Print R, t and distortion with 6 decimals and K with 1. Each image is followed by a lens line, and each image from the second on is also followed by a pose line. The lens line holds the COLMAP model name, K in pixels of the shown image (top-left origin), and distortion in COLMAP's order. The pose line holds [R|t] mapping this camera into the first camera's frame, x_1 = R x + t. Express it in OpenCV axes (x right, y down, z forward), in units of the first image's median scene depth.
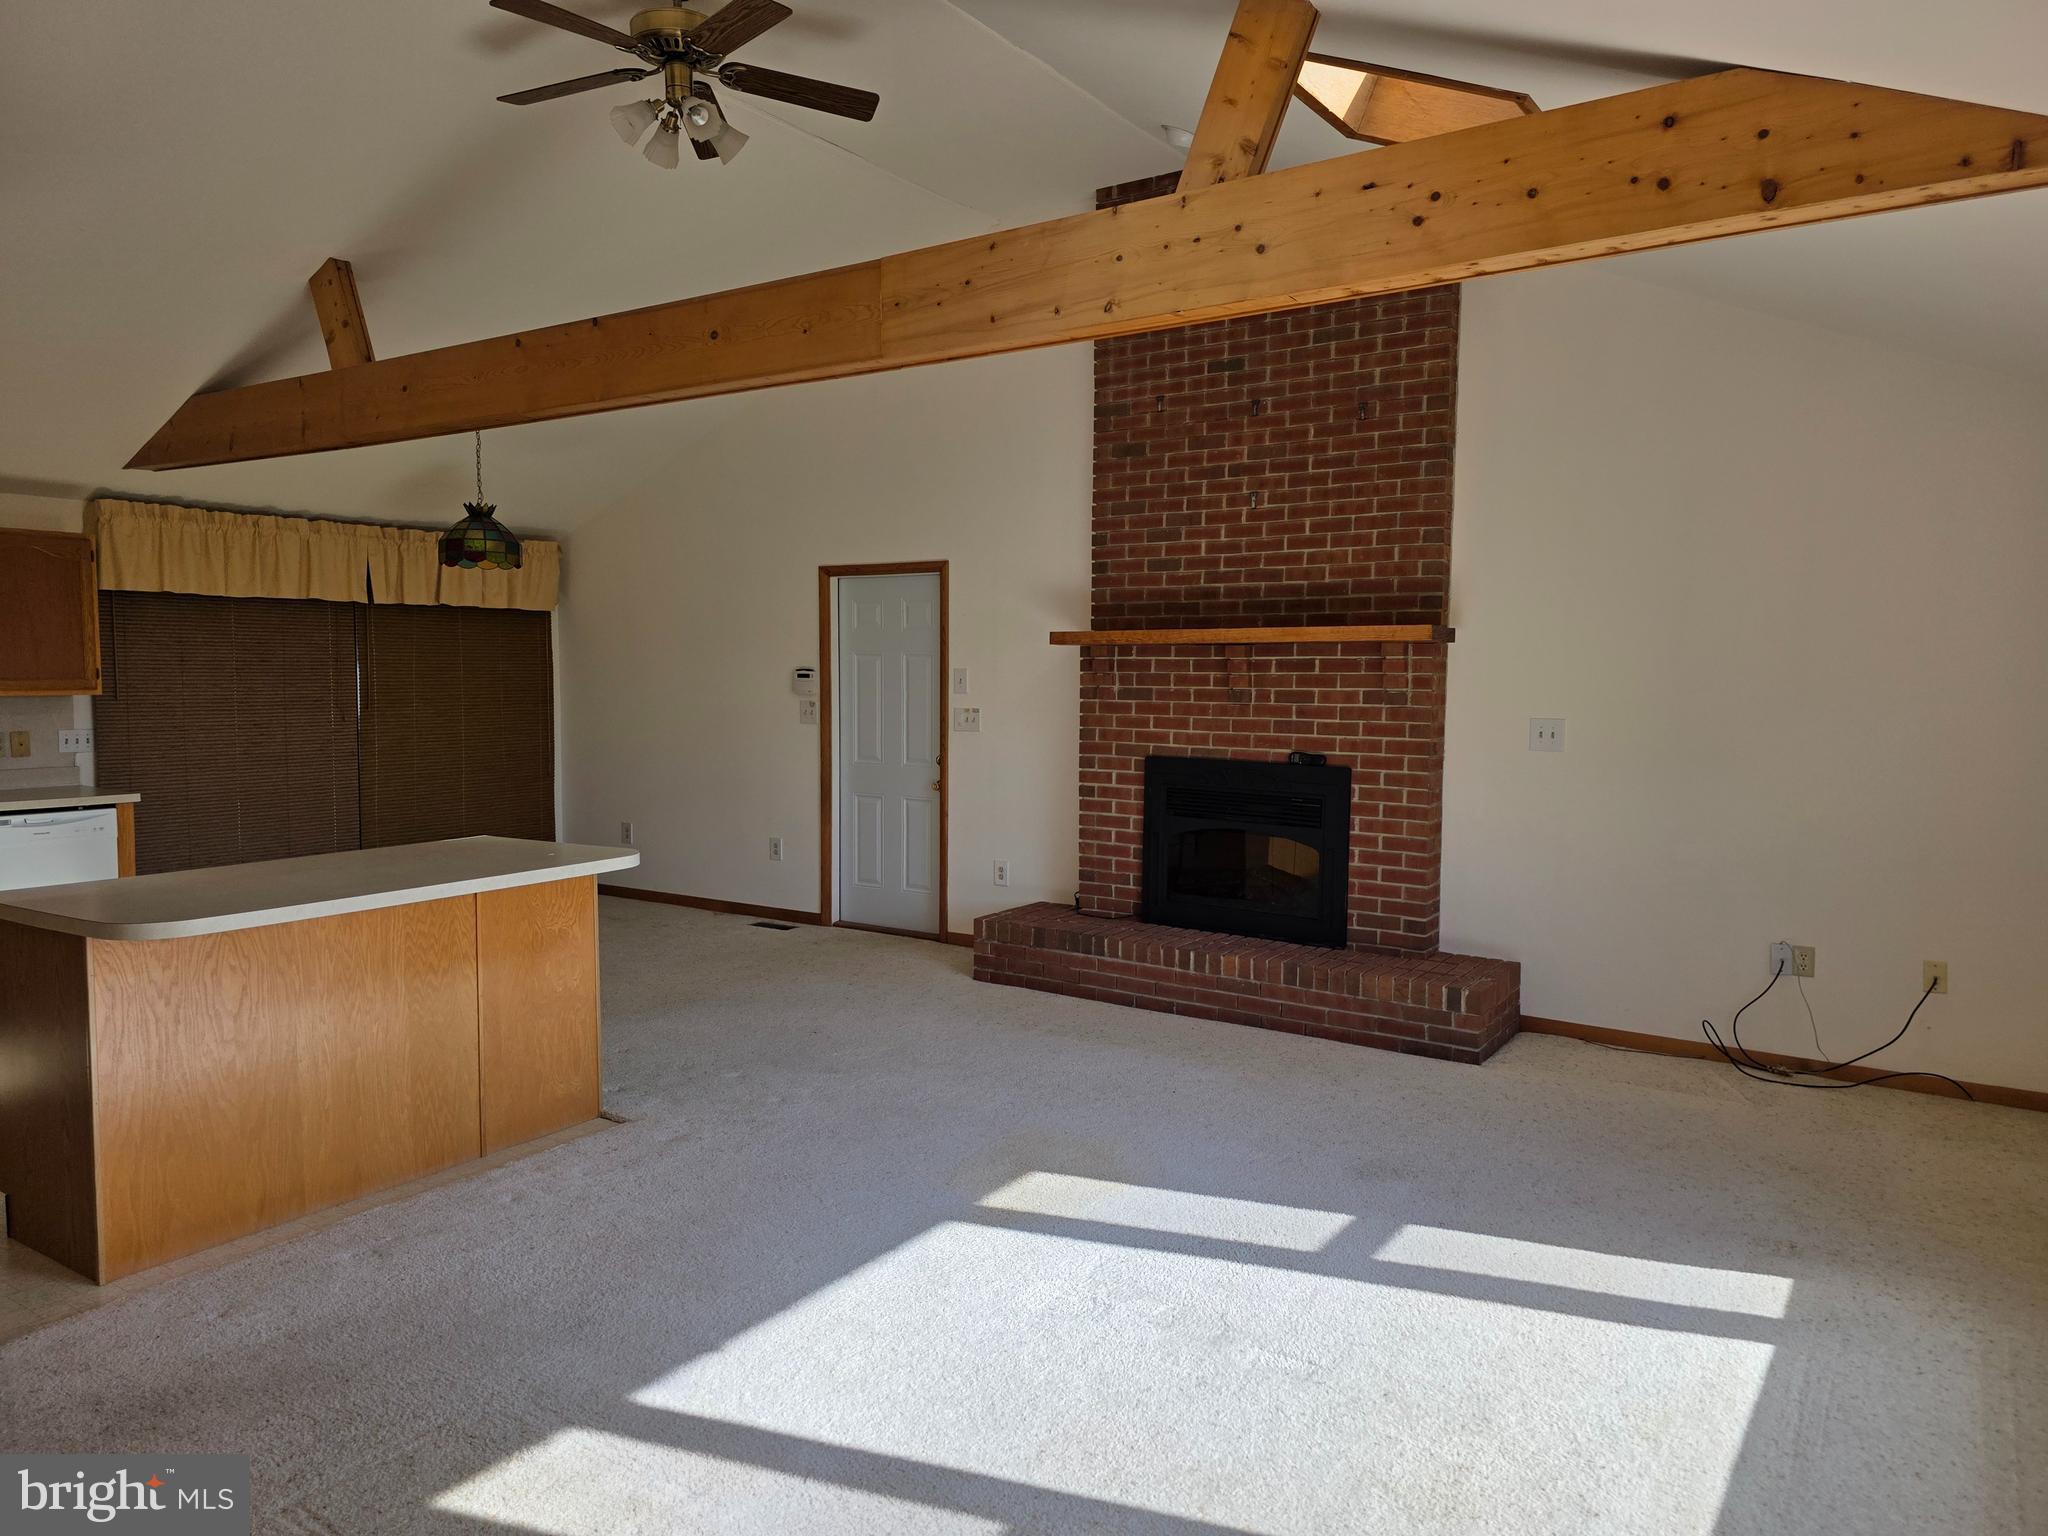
lens RADIAL K [[1365.5, 0, 1024.0], [0, 1365.5, 768.0], [0, 0, 1]] dist [0.047021, -0.003980]
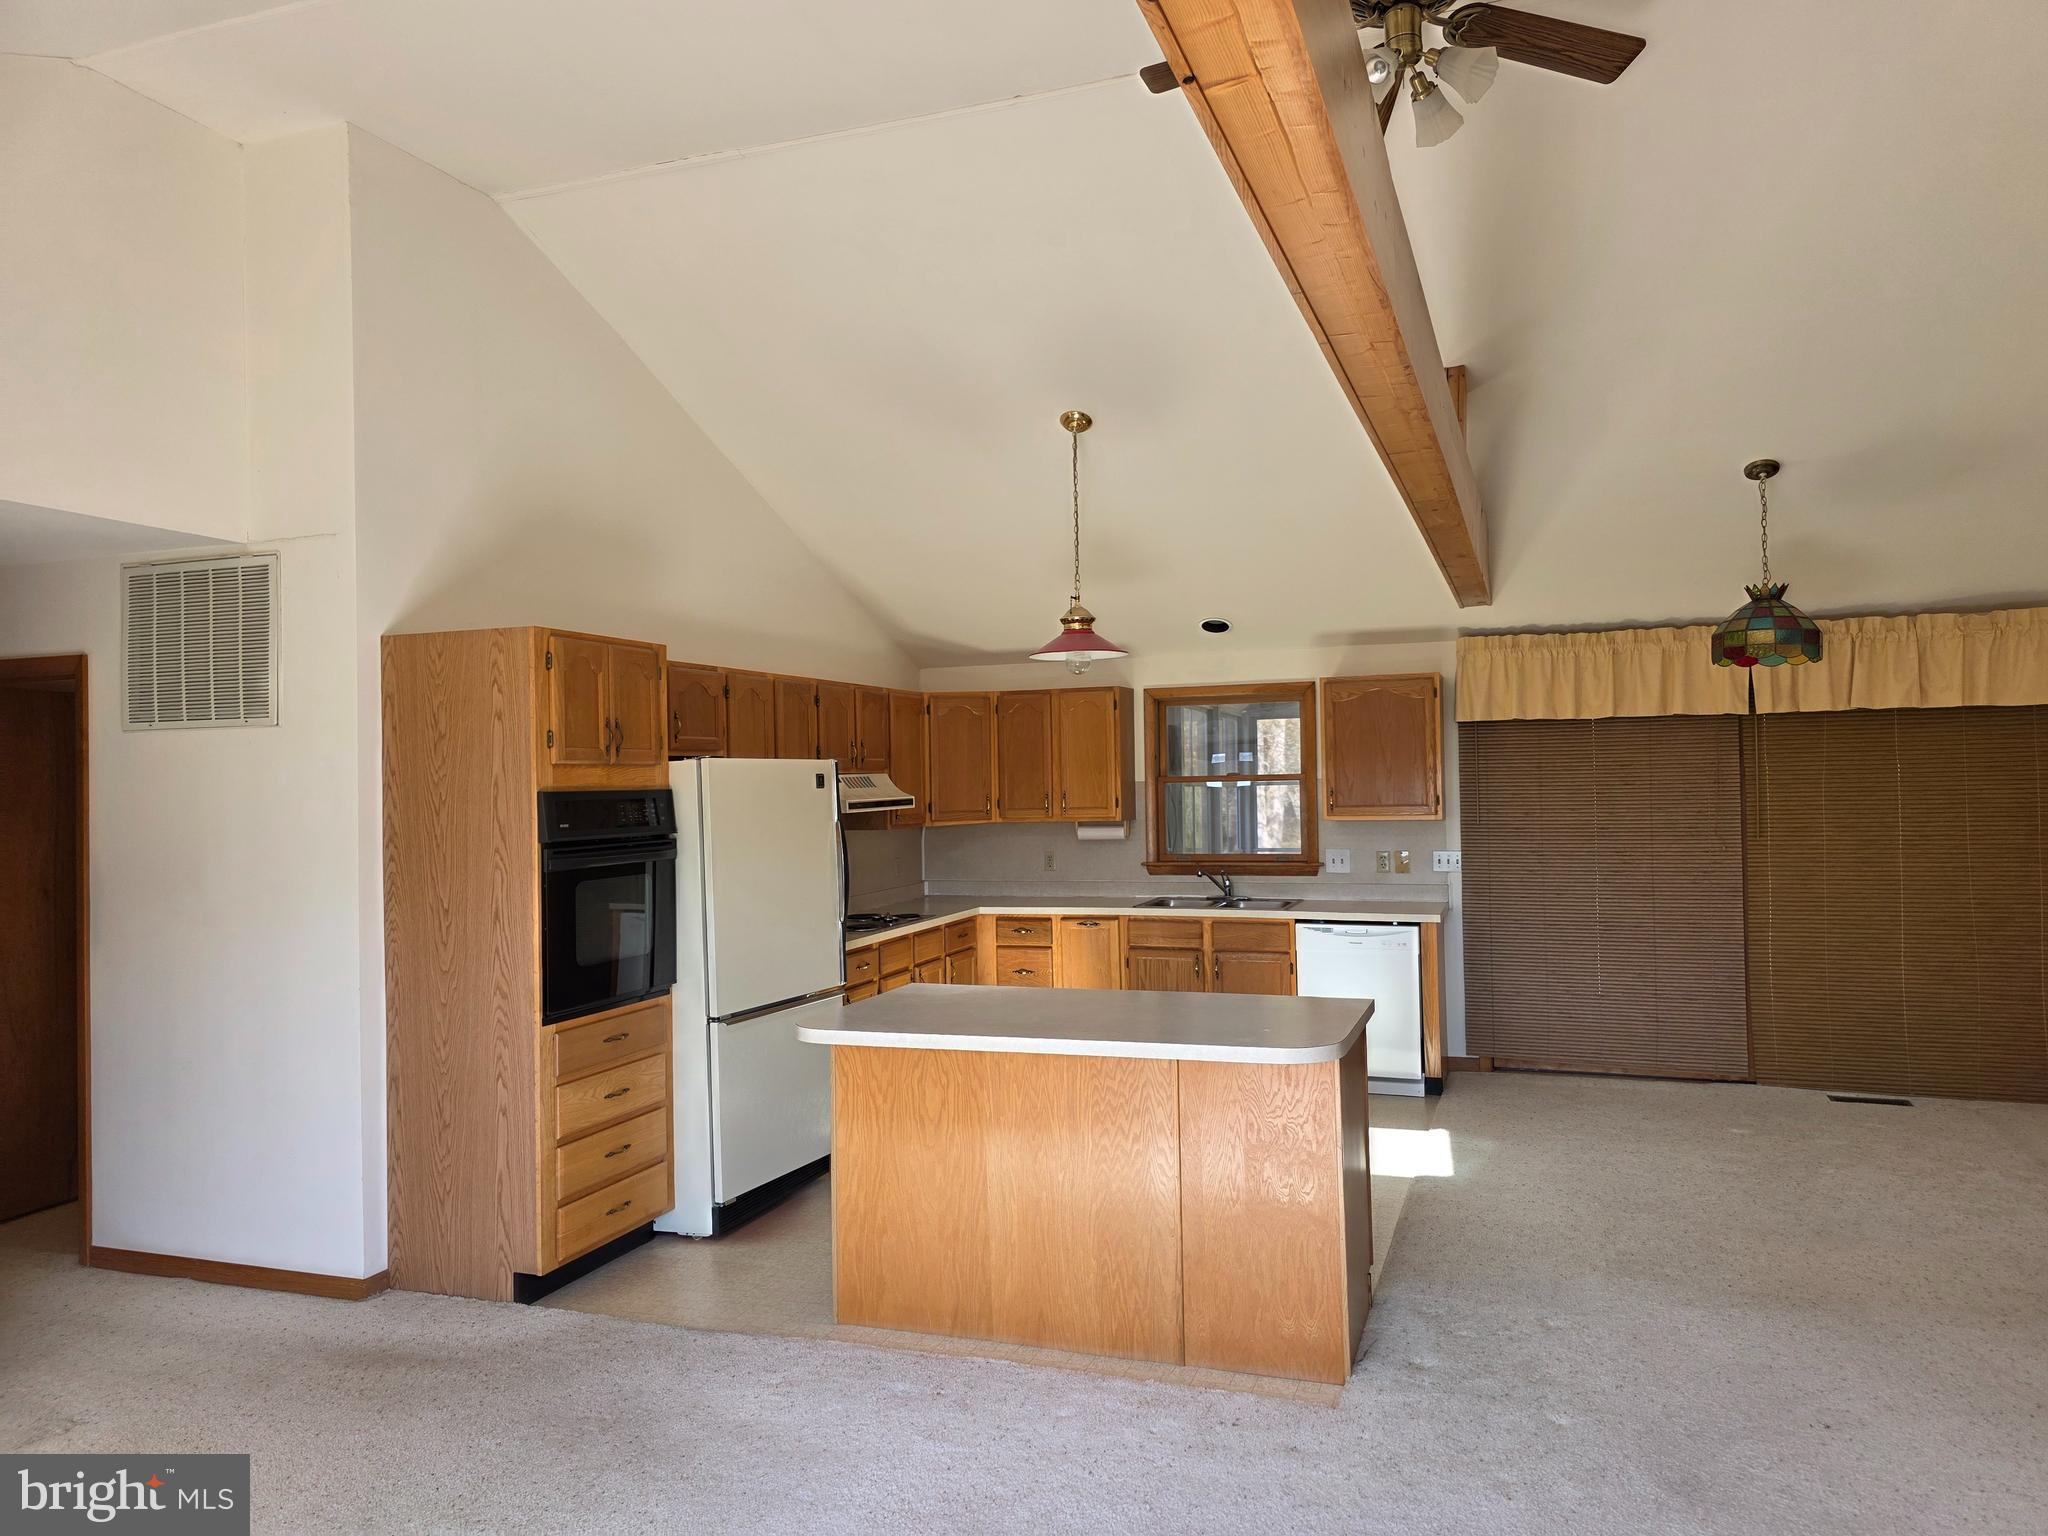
lens RADIAL K [[1365.5, 0, 1024.0], [0, 1365.5, 768.0], [0, 0, 1]] dist [0.047021, -0.003980]
pose [[0.273006, -0.018741, -0.961830, 0.292291], [-0.055355, 0.997848, -0.035154, -0.040847], [0.960419, 0.062840, 0.271381, 0.440156]]
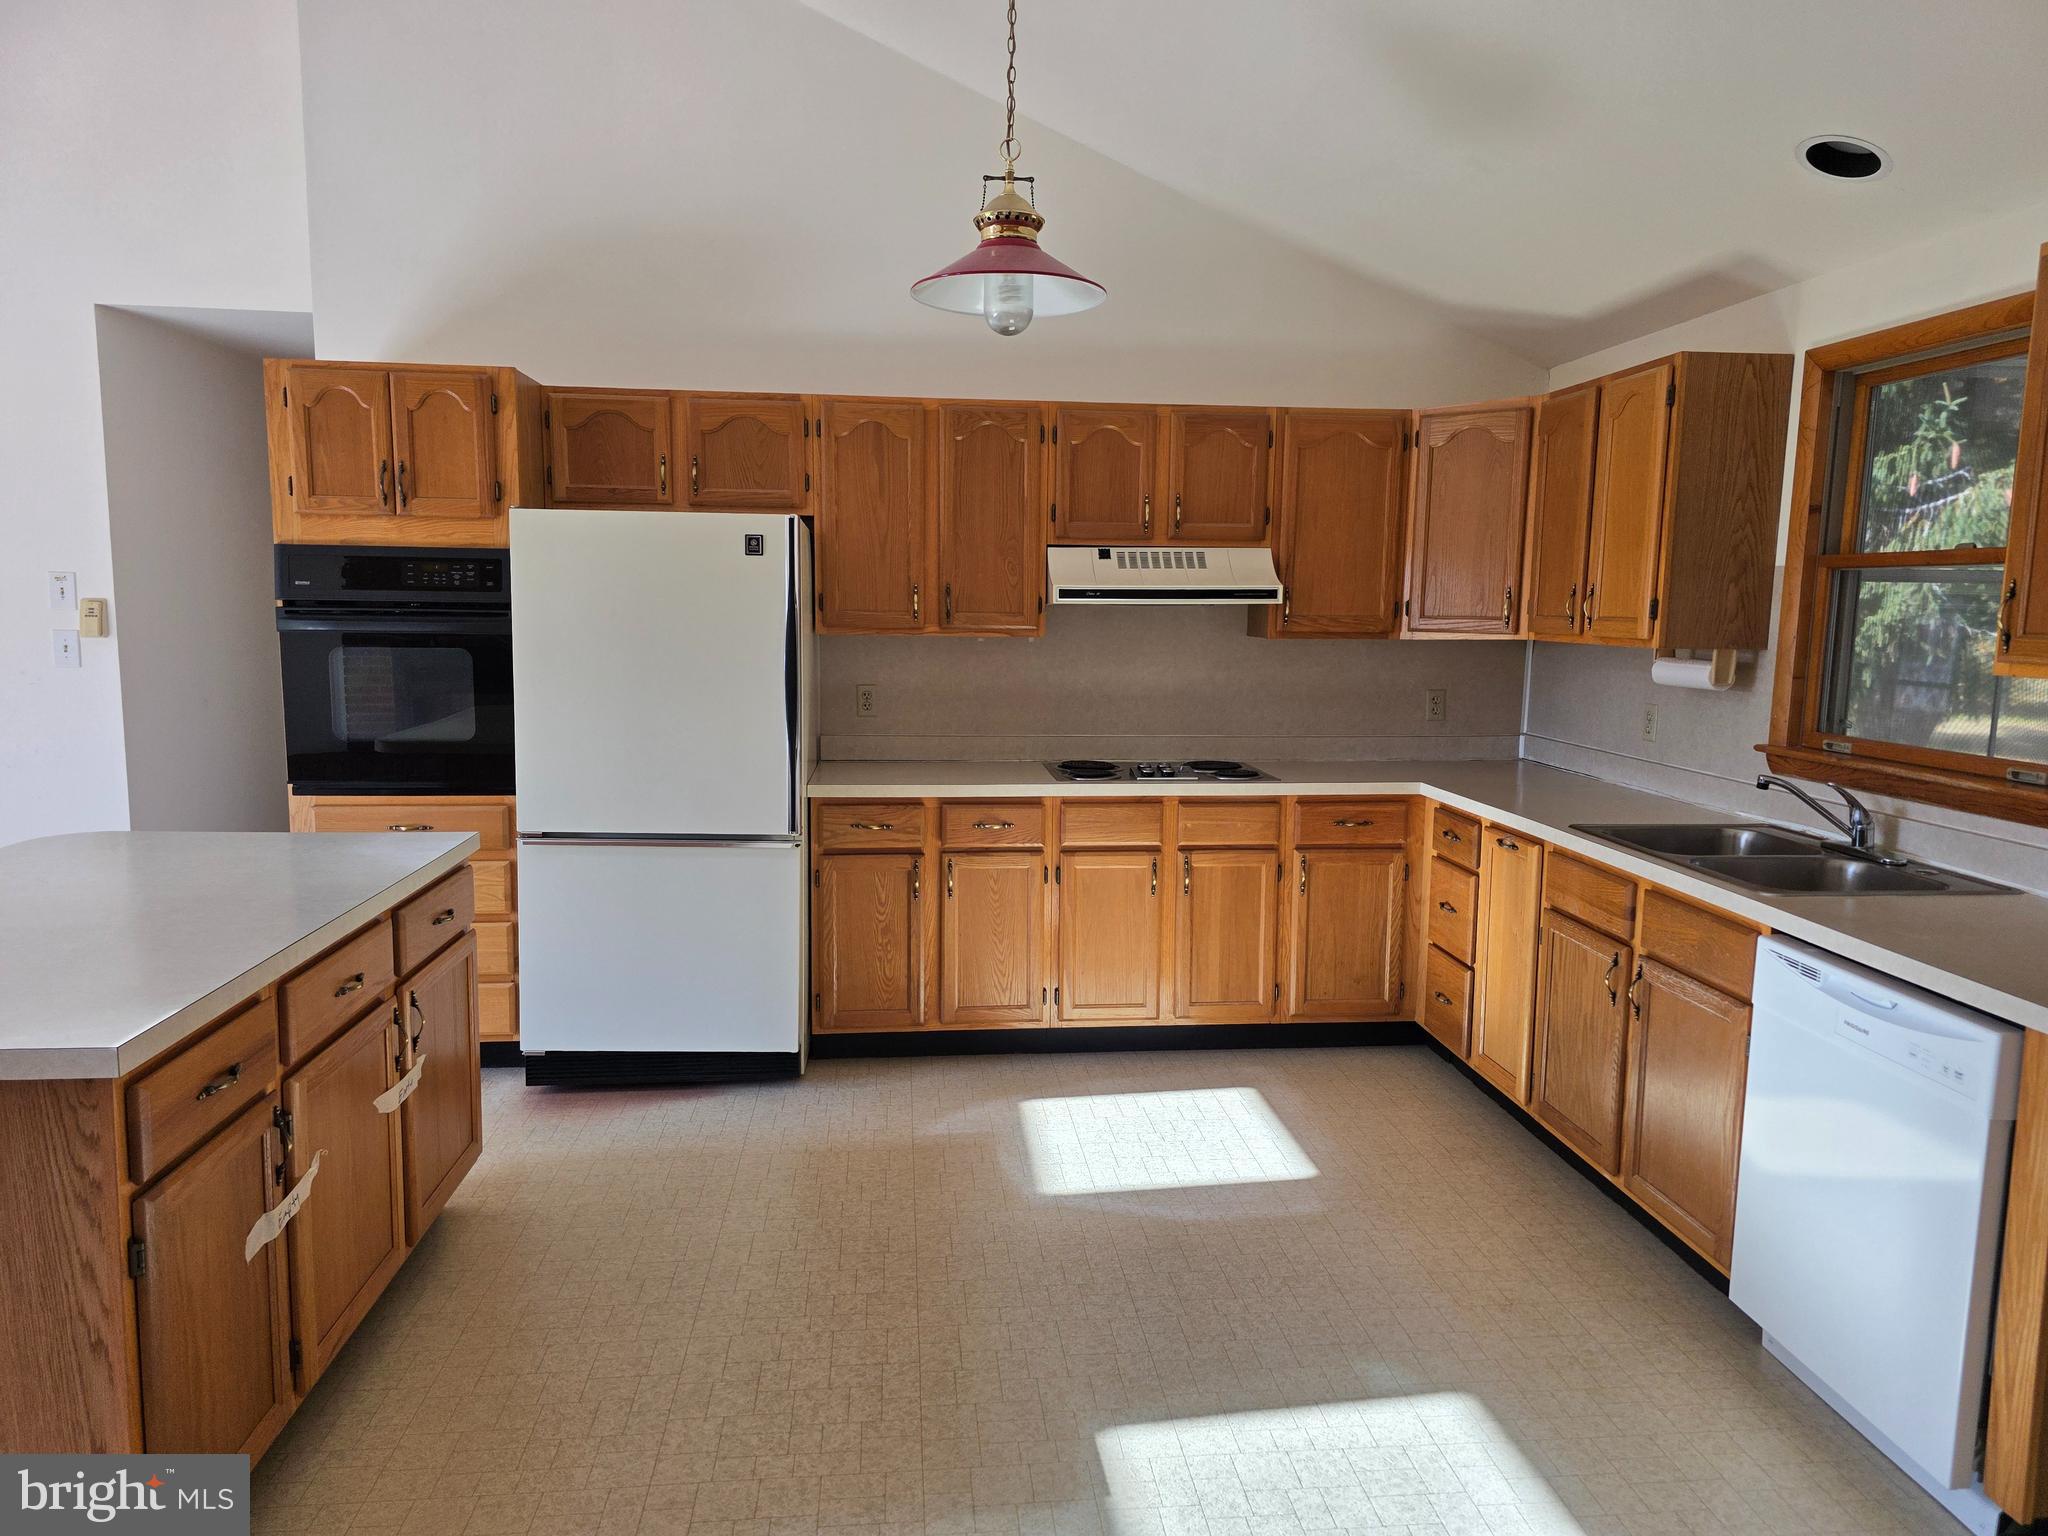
lens RADIAL K [[1365.5, 0, 1024.0], [0, 1365.5, 768.0], [0, 0, 1]] dist [0.047021, -0.003980]
pose [[-0.749754, 0.066436, -0.658374, -0.282675], [-0.069994, 0.981403, 0.178742, -0.077926], [0.658005, 0.180094, -0.731160, 1.130133]]
